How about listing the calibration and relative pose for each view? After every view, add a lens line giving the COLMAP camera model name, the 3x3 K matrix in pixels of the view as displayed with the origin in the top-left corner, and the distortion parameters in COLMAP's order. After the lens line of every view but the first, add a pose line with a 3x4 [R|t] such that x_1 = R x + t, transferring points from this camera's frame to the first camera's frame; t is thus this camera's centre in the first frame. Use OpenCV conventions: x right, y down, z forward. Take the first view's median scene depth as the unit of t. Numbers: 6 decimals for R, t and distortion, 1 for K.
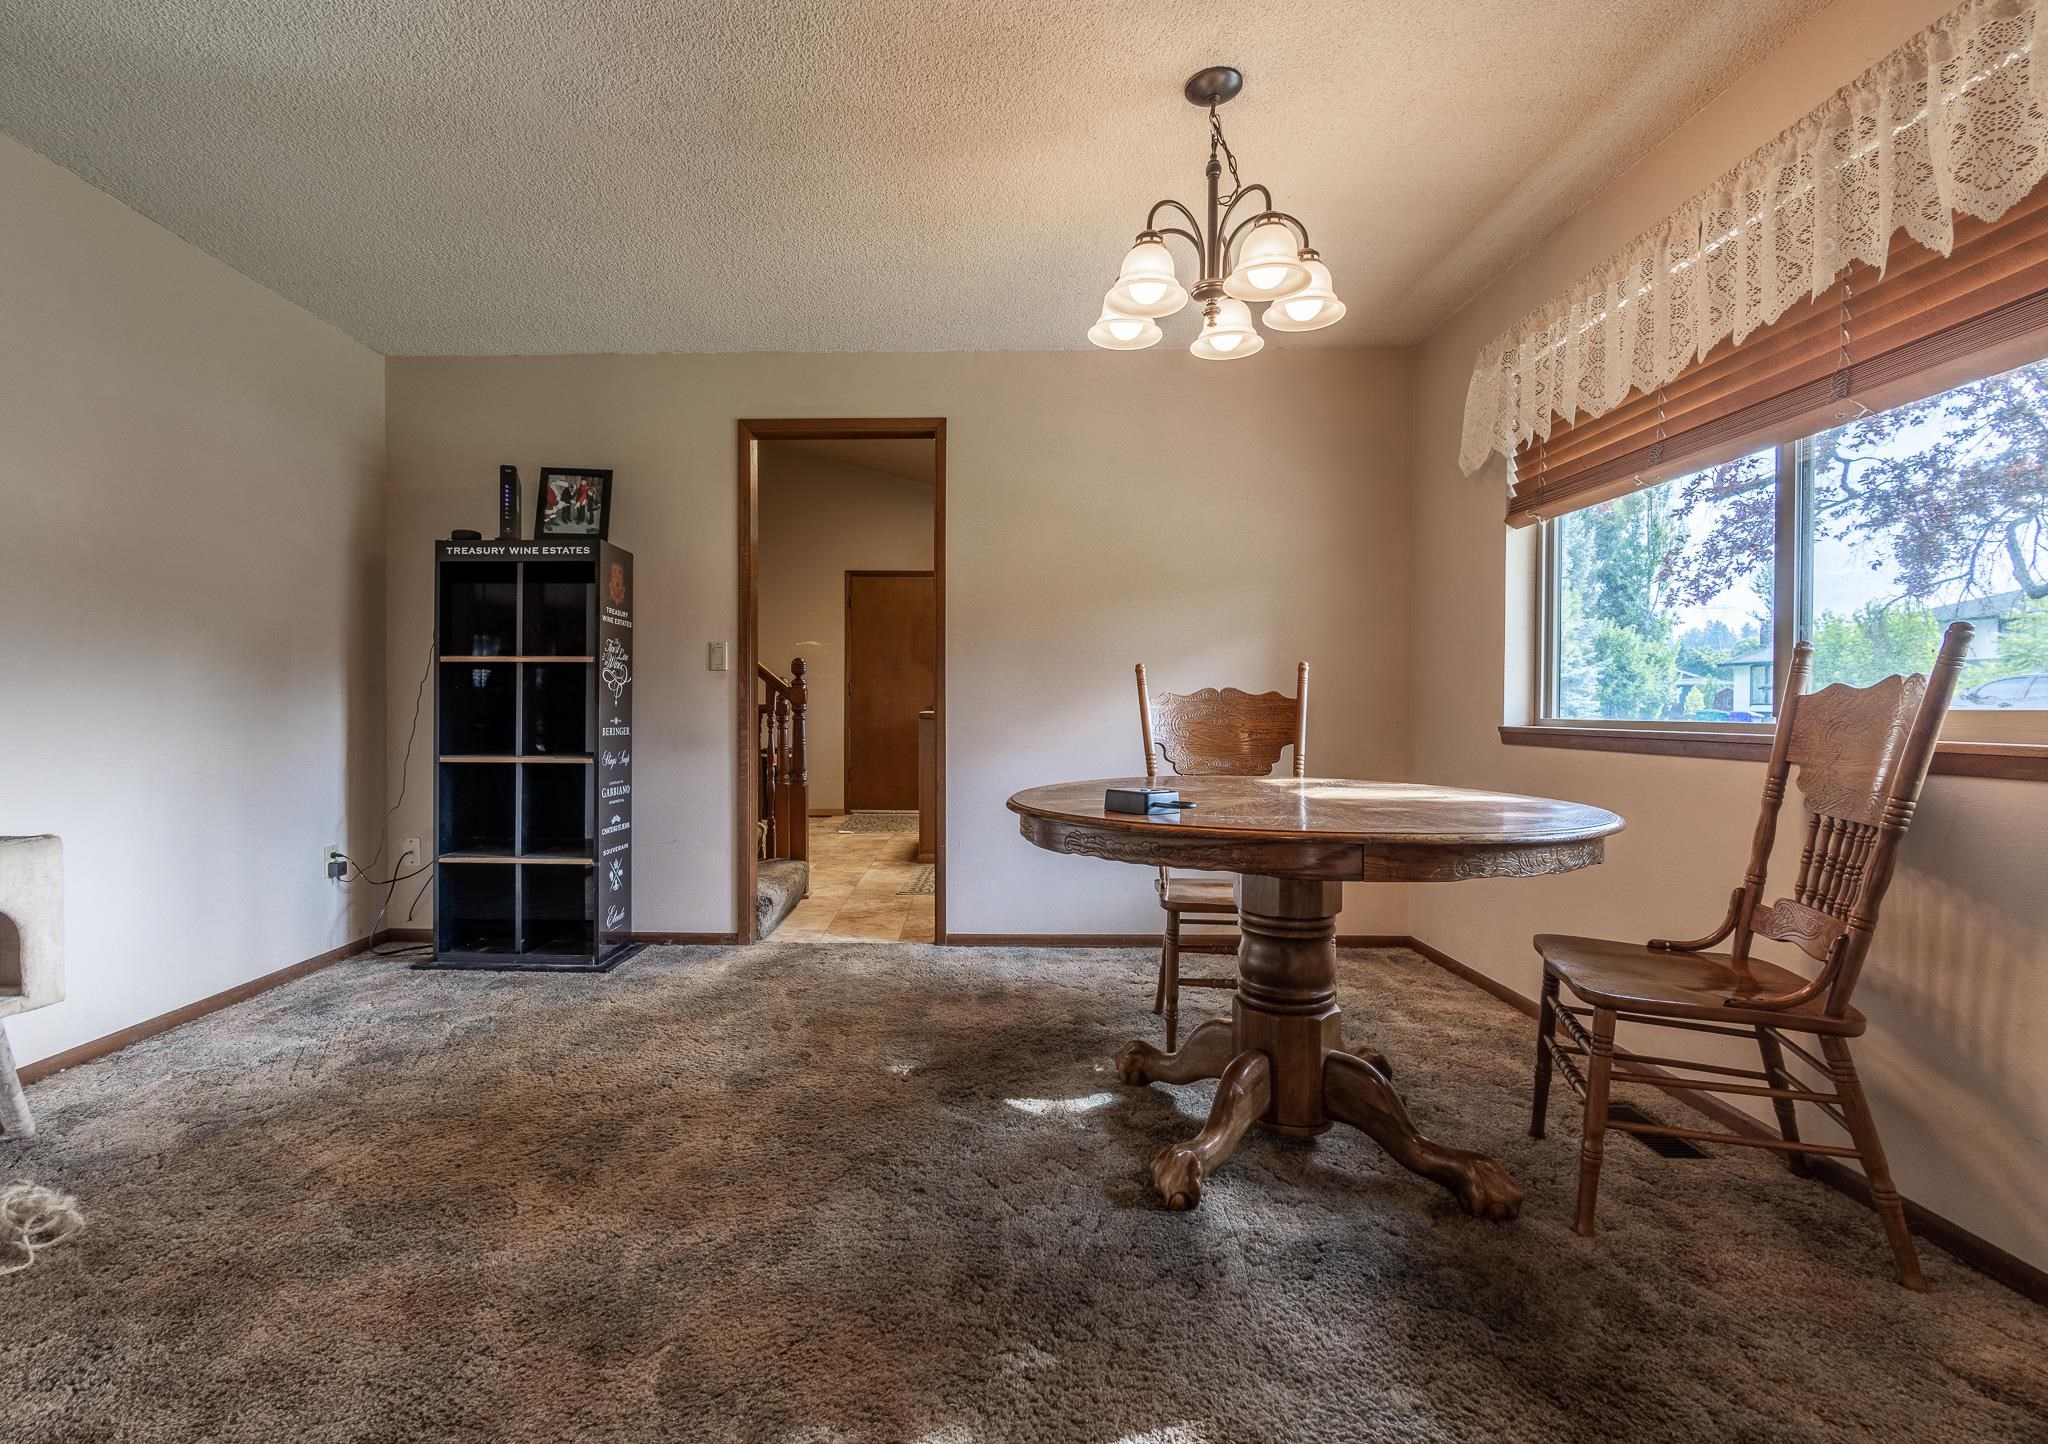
lens RADIAL K [[938.1, 0, 988.4], [0, 938.1, 721.0], [0, 0, 1]] dist [-0.001745, -0.000370]
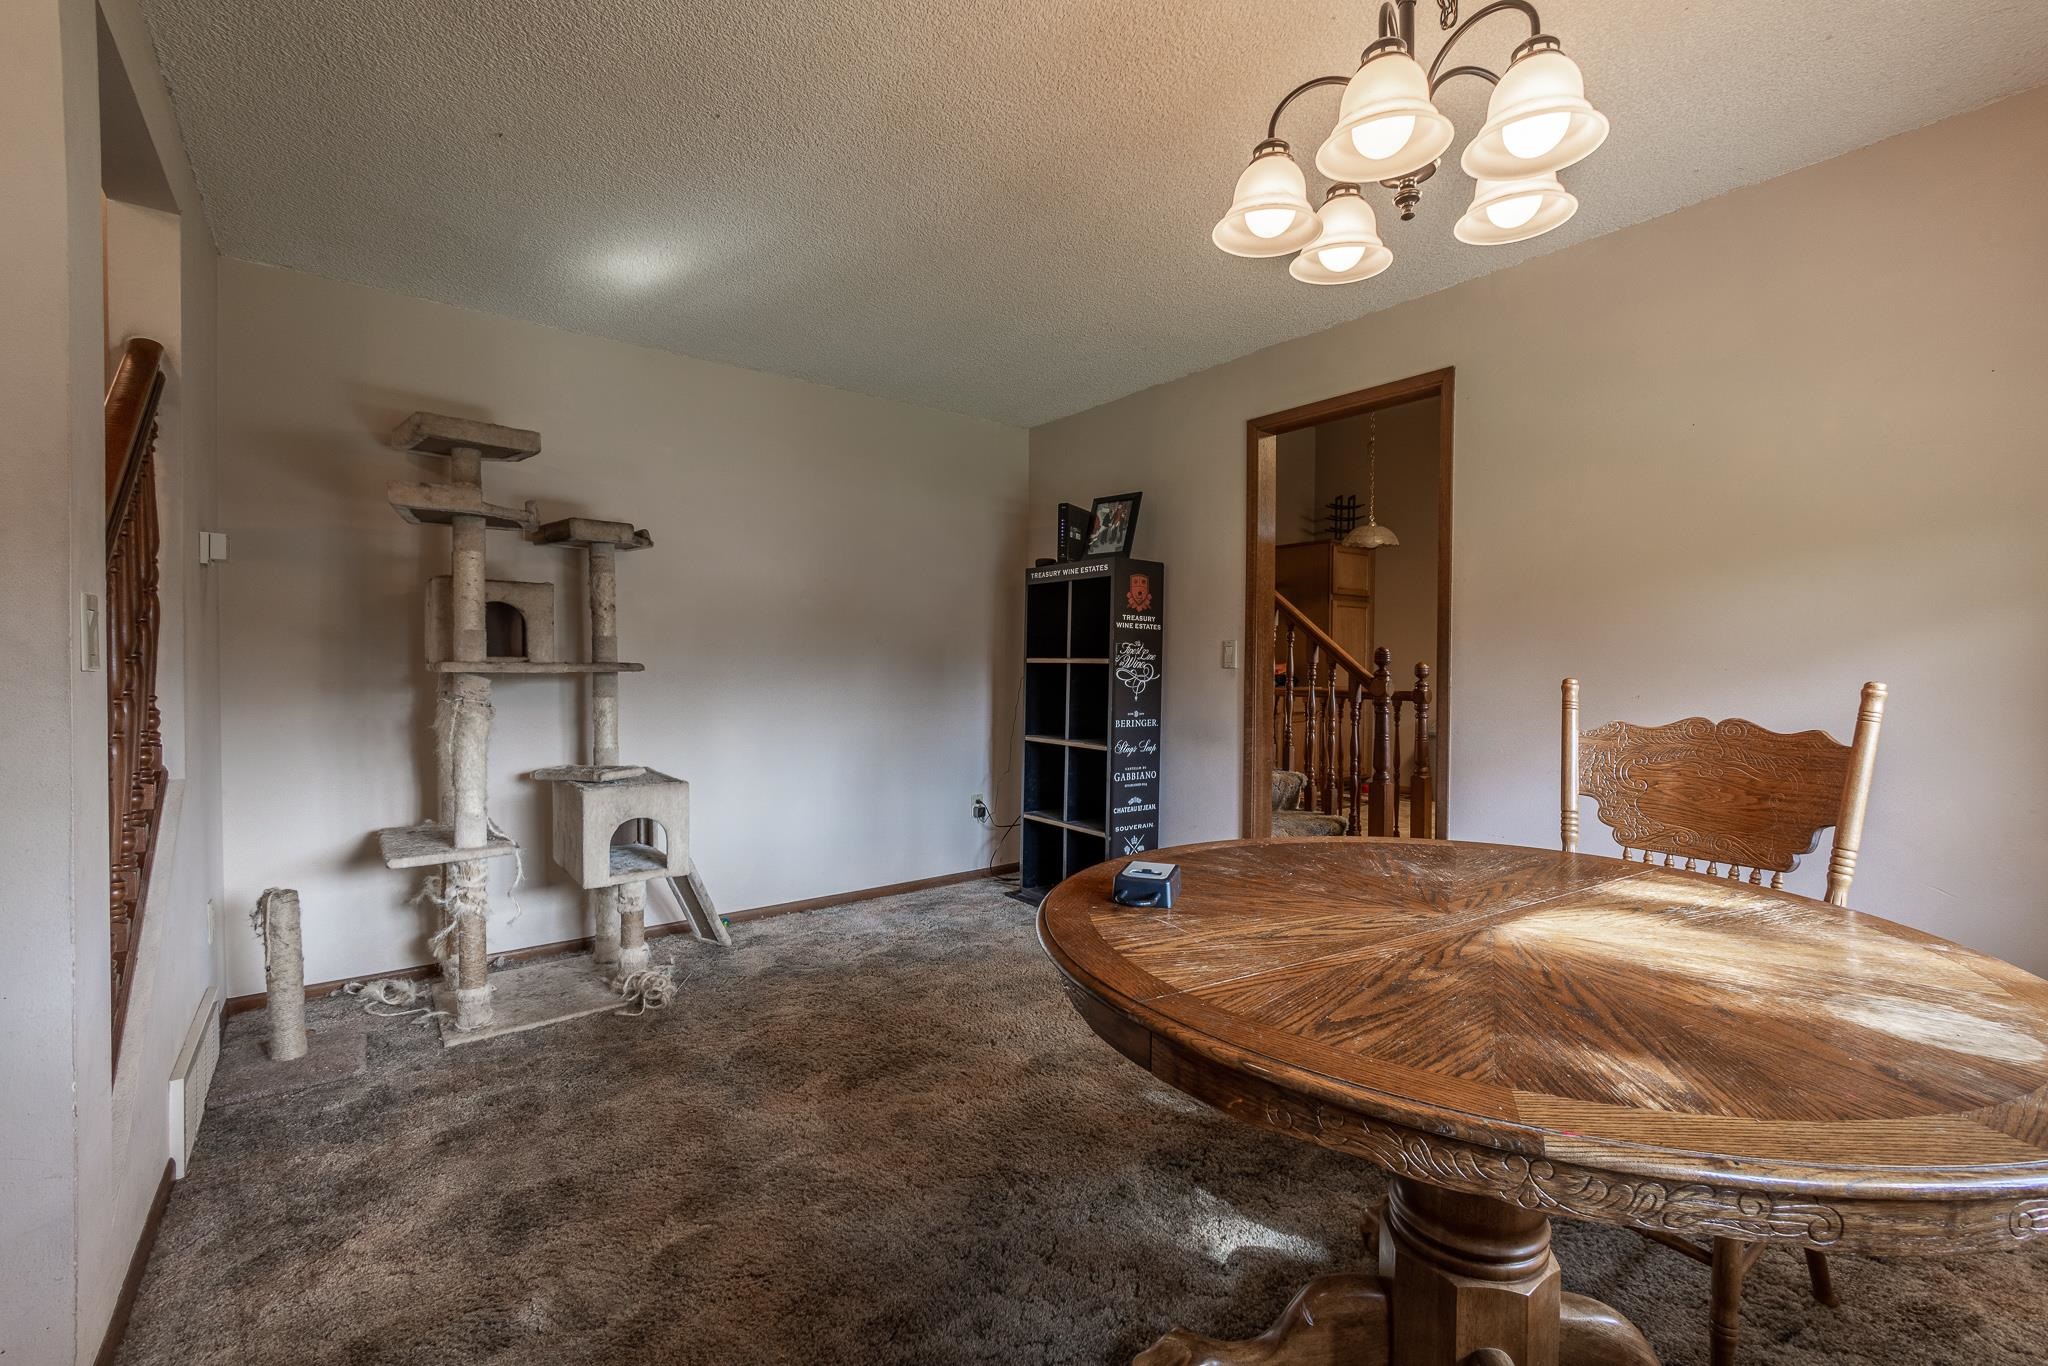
lens RADIAL K [[887.7, 0, 1024.0], [0, 887.7, 683.0], [0, 0, 1]] dist [-0.016655, -0.000013]
pose [[0.616892, 0.022494, -0.786726, 0.372372], [-0.017590, 0.999736, 0.014792, -0.052653], [0.786851, 0.004713, 0.617125, 0.240579]]
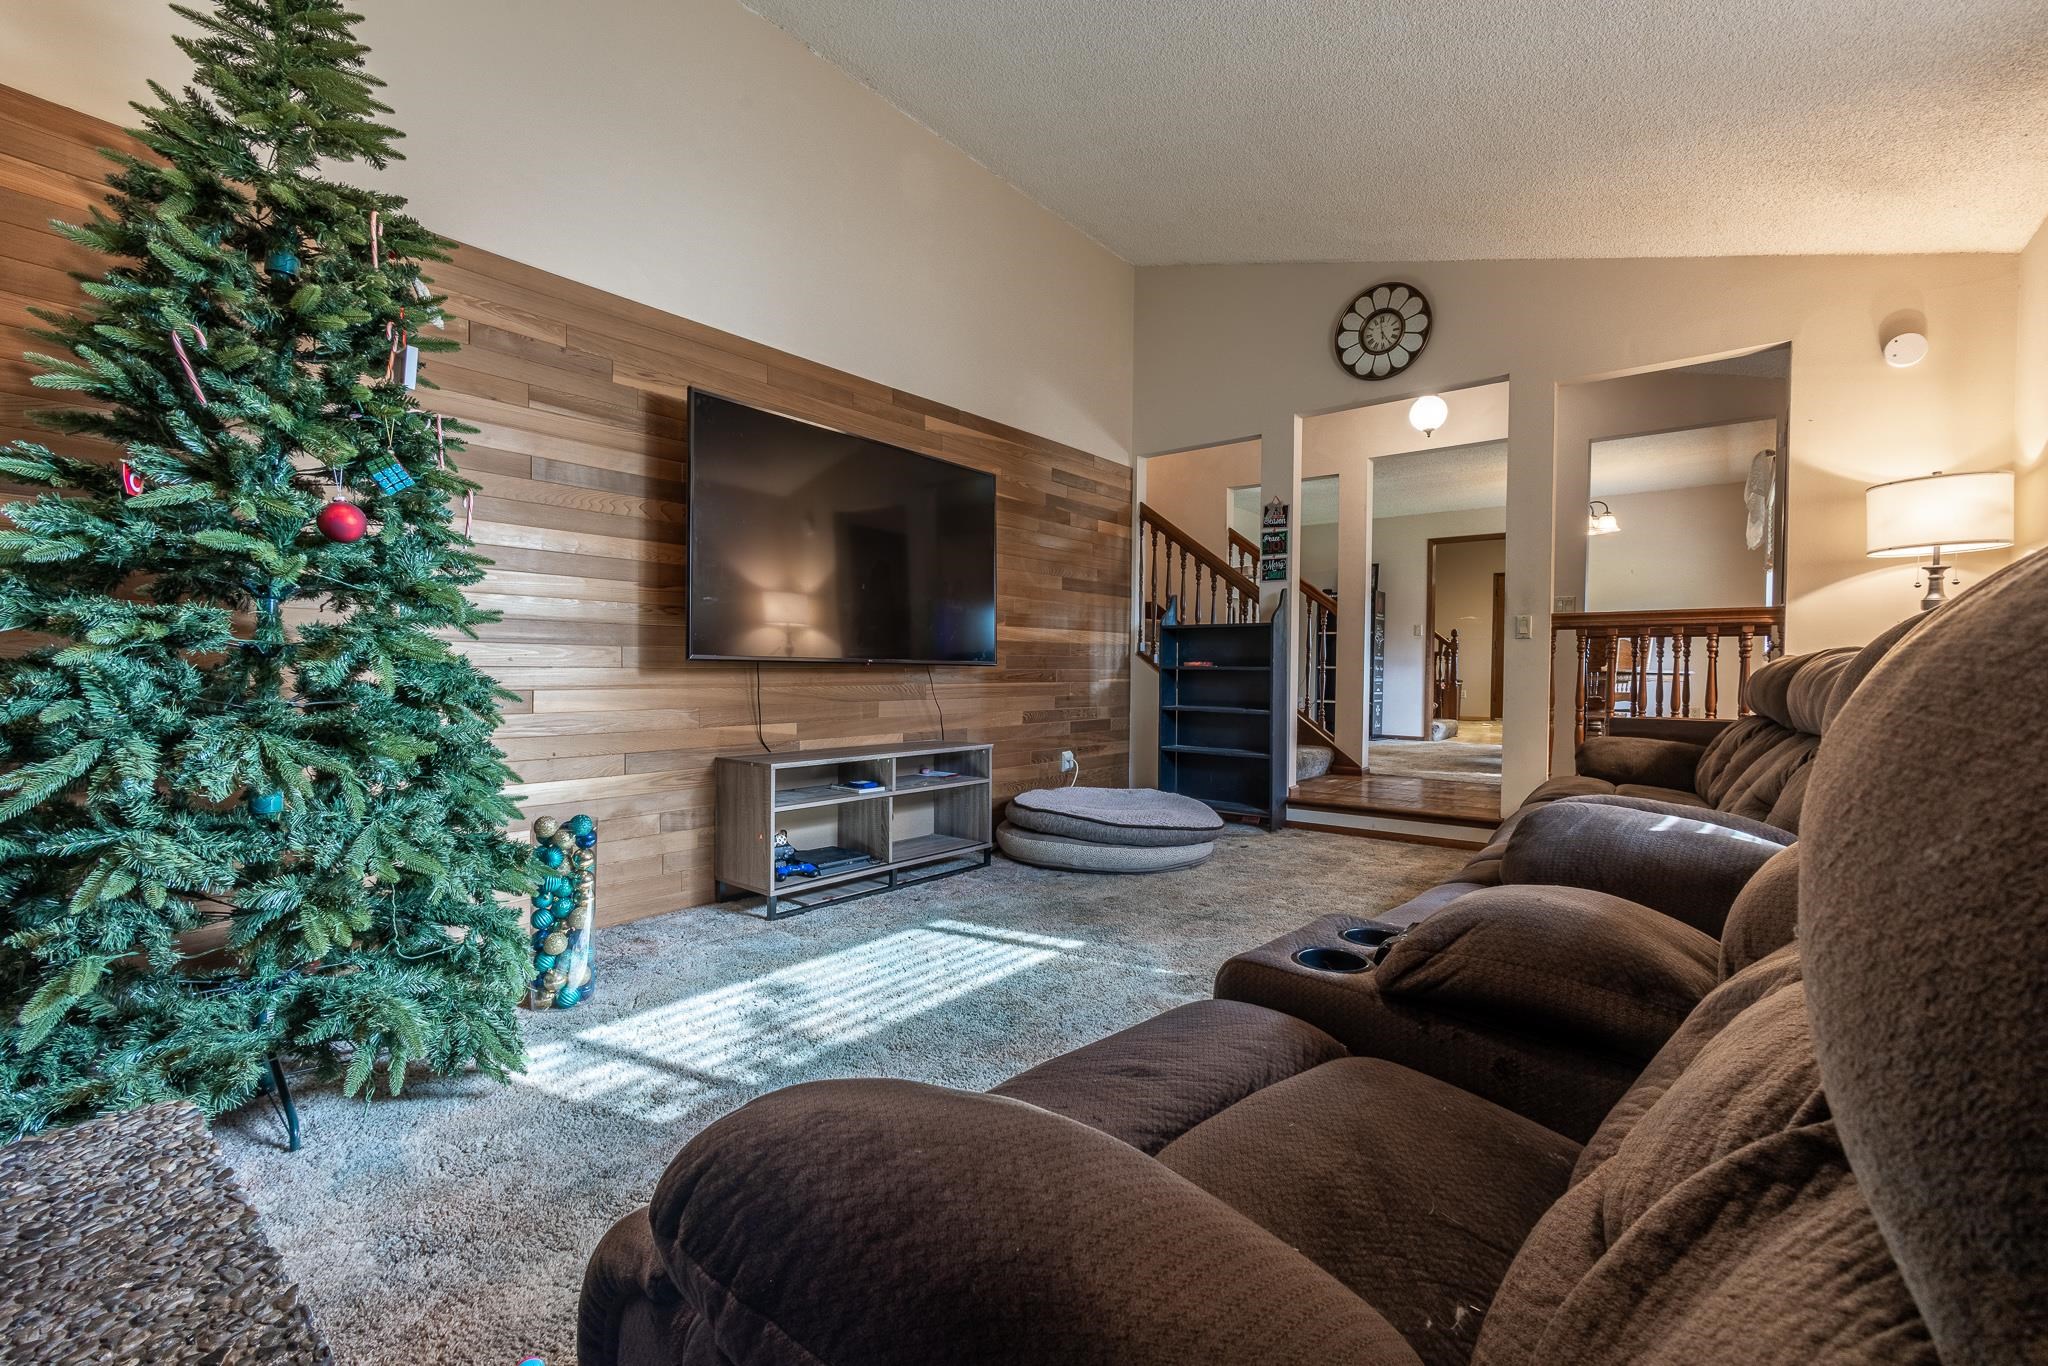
lens RADIAL K [[887.7, 0, 1024.0], [0, 887.7, 683.0], [0, 0, 1]] dist [-0.016655, -0.000013]
pose [[0.780691, 0.018965, -0.624630, 0.436973], [-0.017274, 0.999812, 0.008767, 0.083897], [0.624679, 0.003946, 0.780872, -1.775977]]
